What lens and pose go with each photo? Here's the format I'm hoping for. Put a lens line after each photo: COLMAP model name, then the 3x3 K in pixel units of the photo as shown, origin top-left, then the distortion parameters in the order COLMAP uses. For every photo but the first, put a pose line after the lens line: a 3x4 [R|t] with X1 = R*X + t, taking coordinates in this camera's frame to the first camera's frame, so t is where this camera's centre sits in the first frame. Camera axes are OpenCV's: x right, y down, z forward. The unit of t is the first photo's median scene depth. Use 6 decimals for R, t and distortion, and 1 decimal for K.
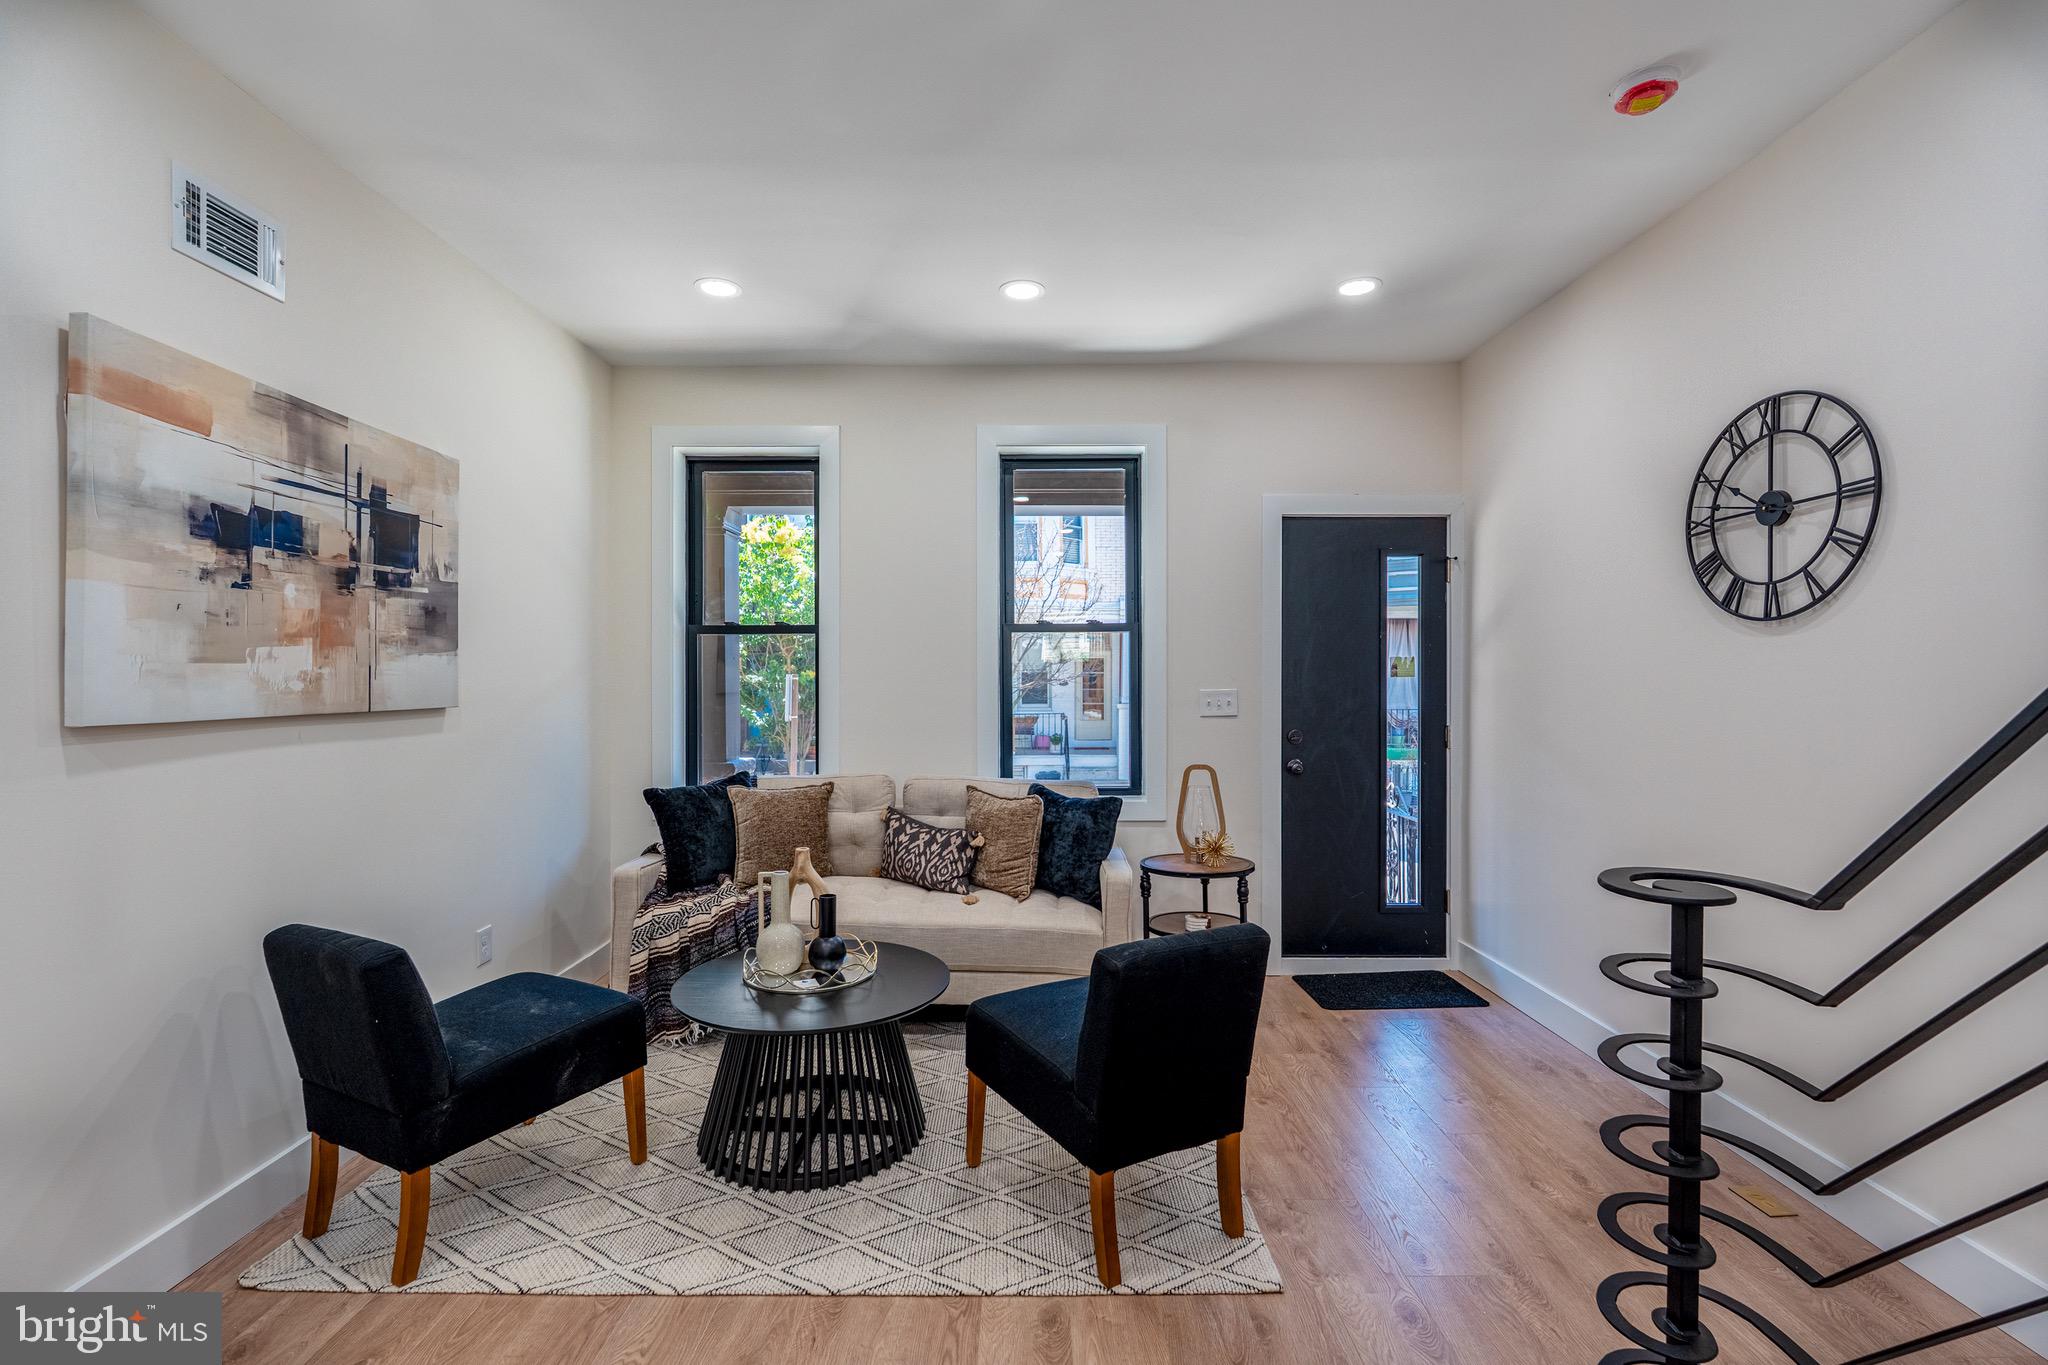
lens RADIAL K [[895.0, 0, 1016.9], [0, 895.0, 685.7], [0, 0, 1]] dist [-0.002357, -0.000475]
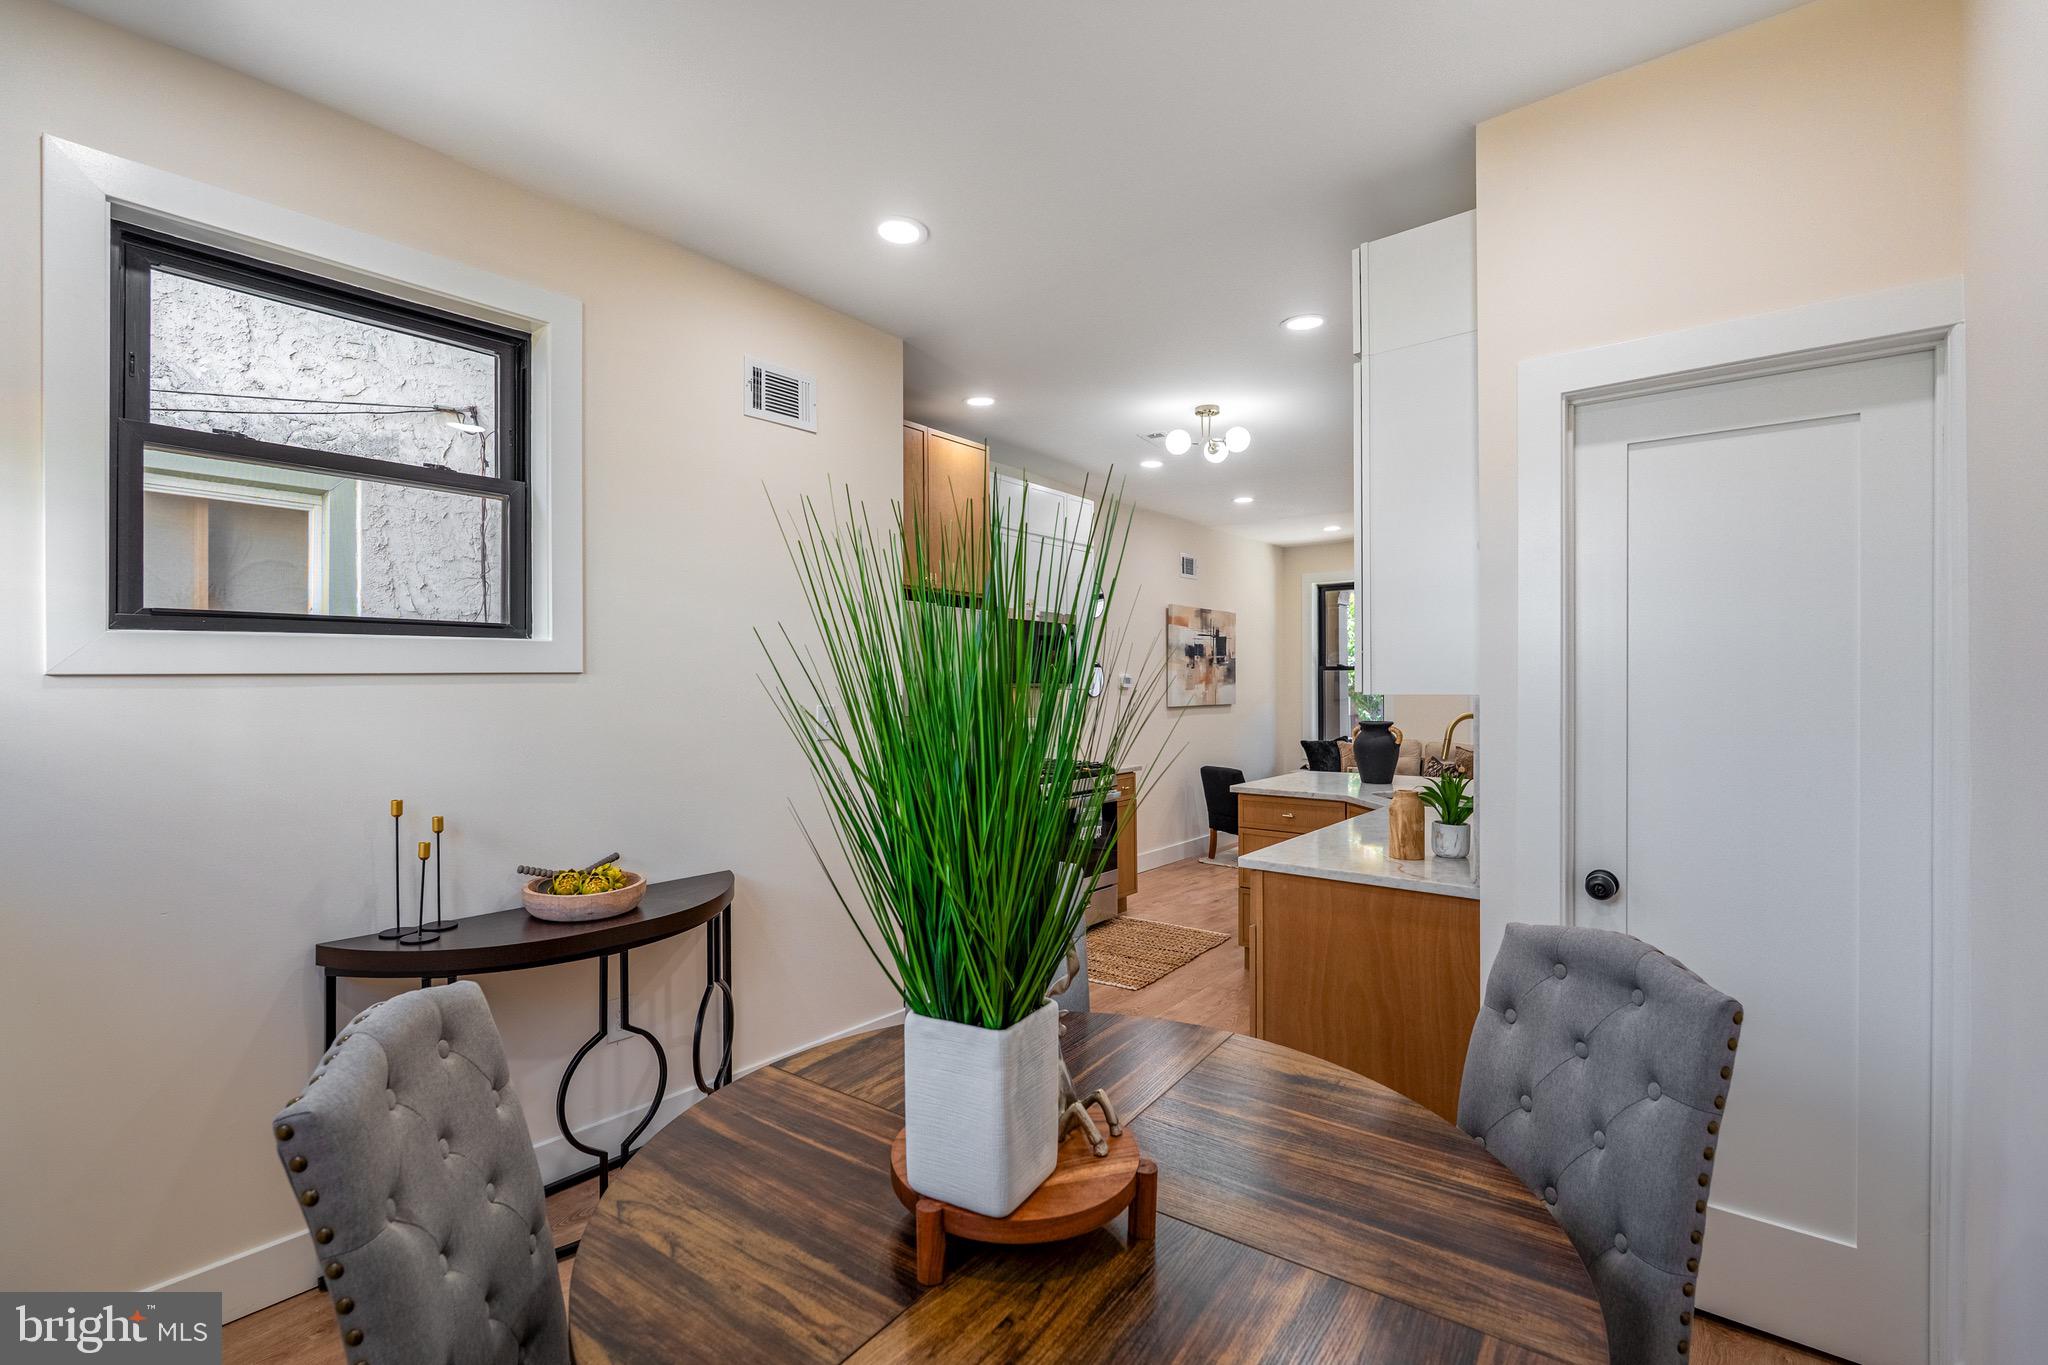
lens RADIAL K [[910.8, 0, 995.6], [0, 910.8, 686.6], [0, 0, 1]] dist [-0.012266, 0.000023]
pose [[0.773212, -0.003685, -0.634137, 0.487556], [0.000114, 0.999984, -0.005672, -0.011526], [0.634148, 0.004313, 0.773200, -1.384632]]
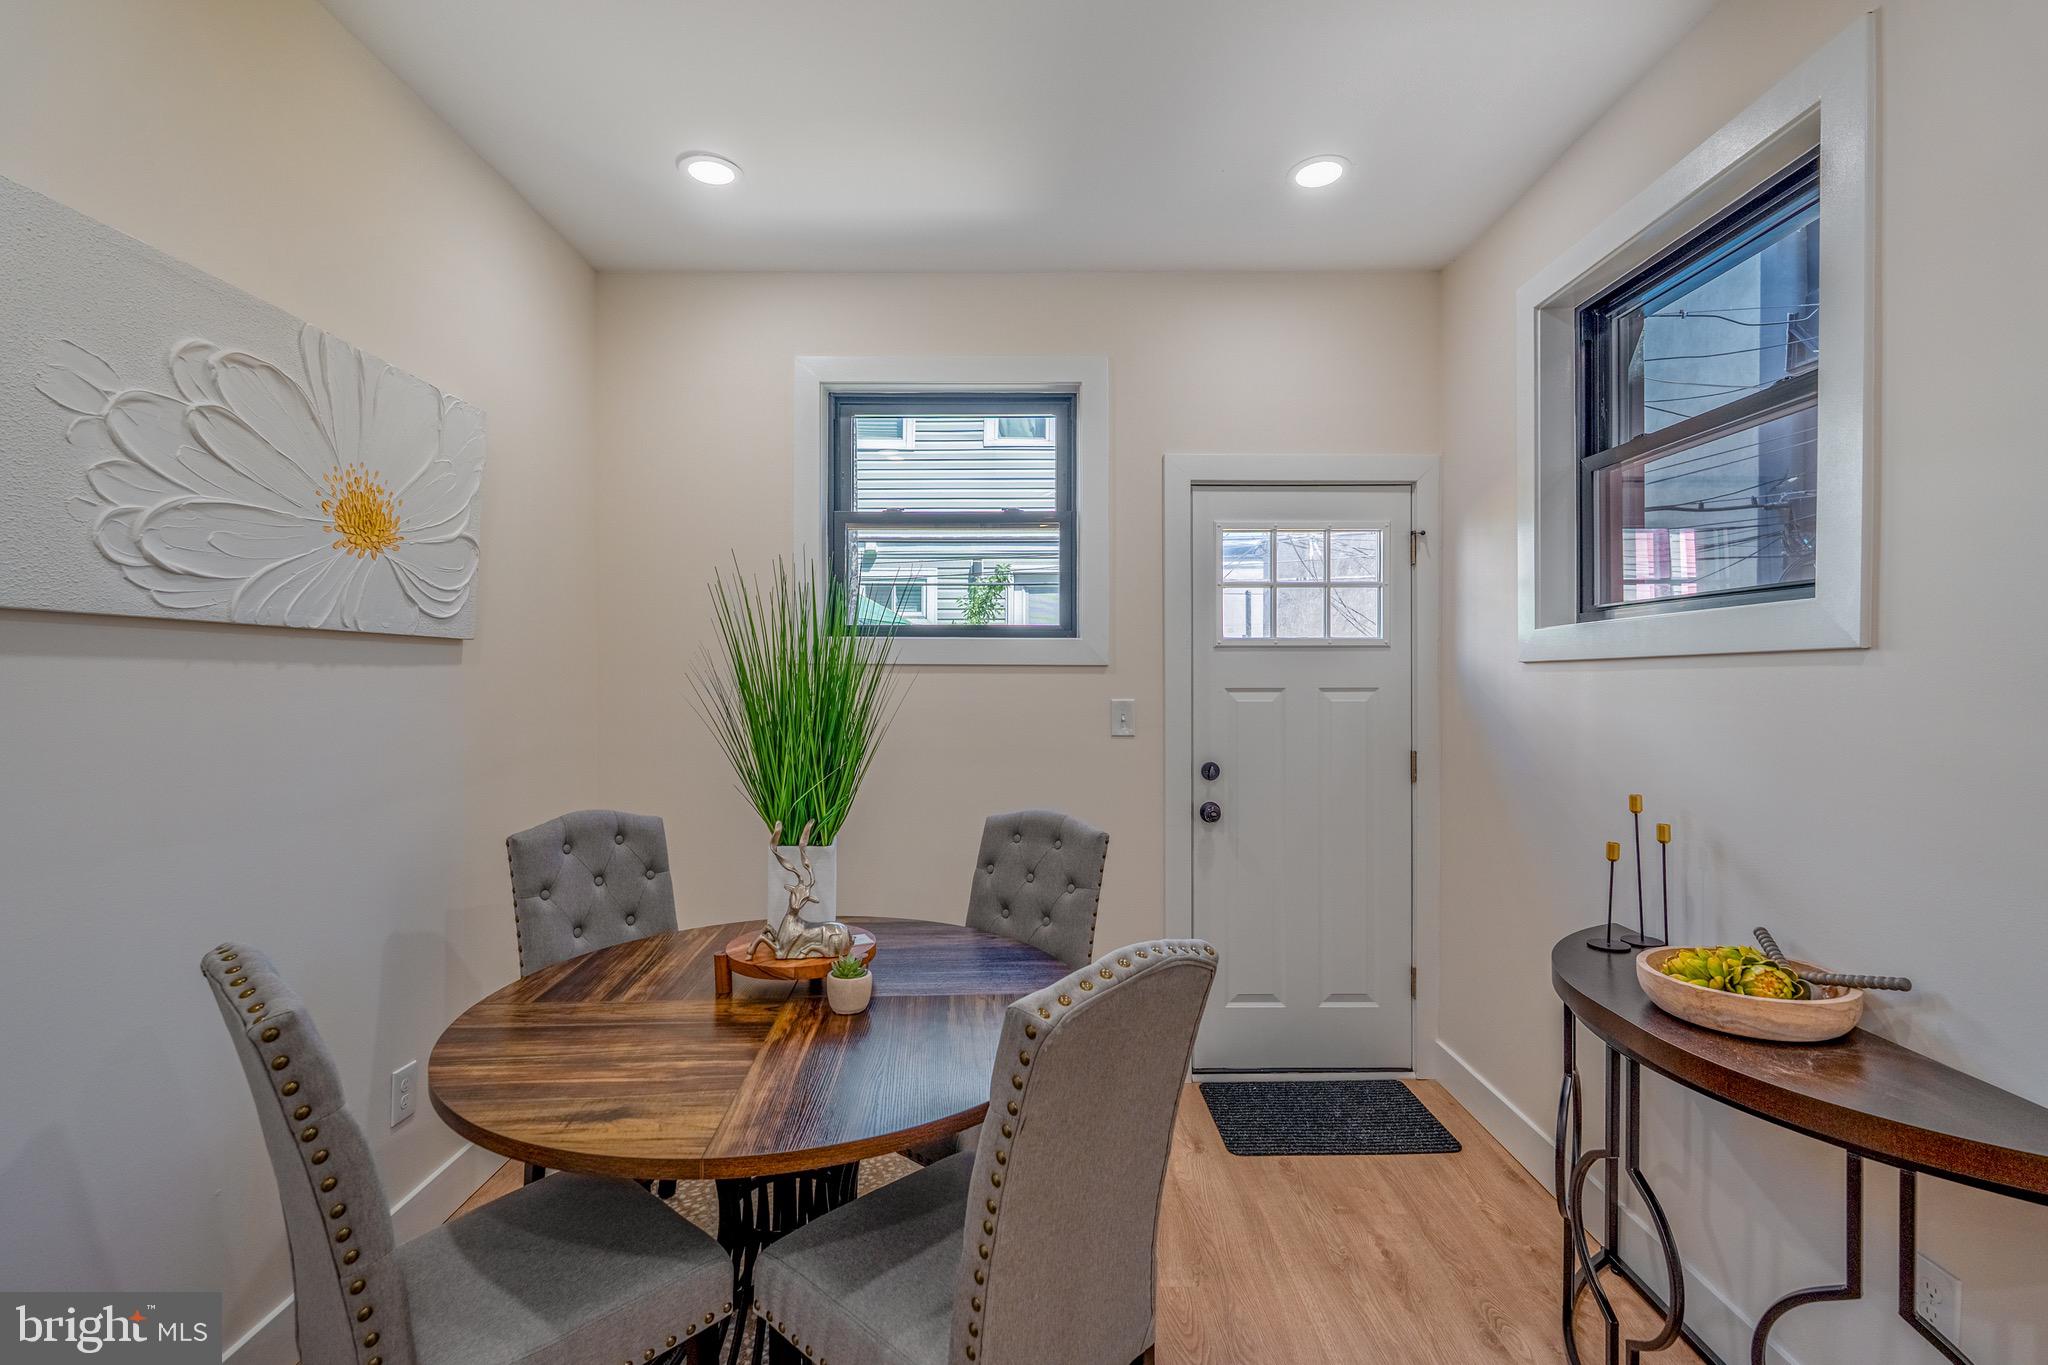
lens RADIAL K [[903.4, 0, 1015.7], [0, 903.4, 682.0], [0, 0, 1]] dist [-0.008590, -0.000285]
pose [[-0.999976, -0.006338, -0.002928, 0.154458], [-0.006394, 0.999789, 0.019498, -0.016941], [0.002804, 0.019516, -0.999806, -0.573522]]
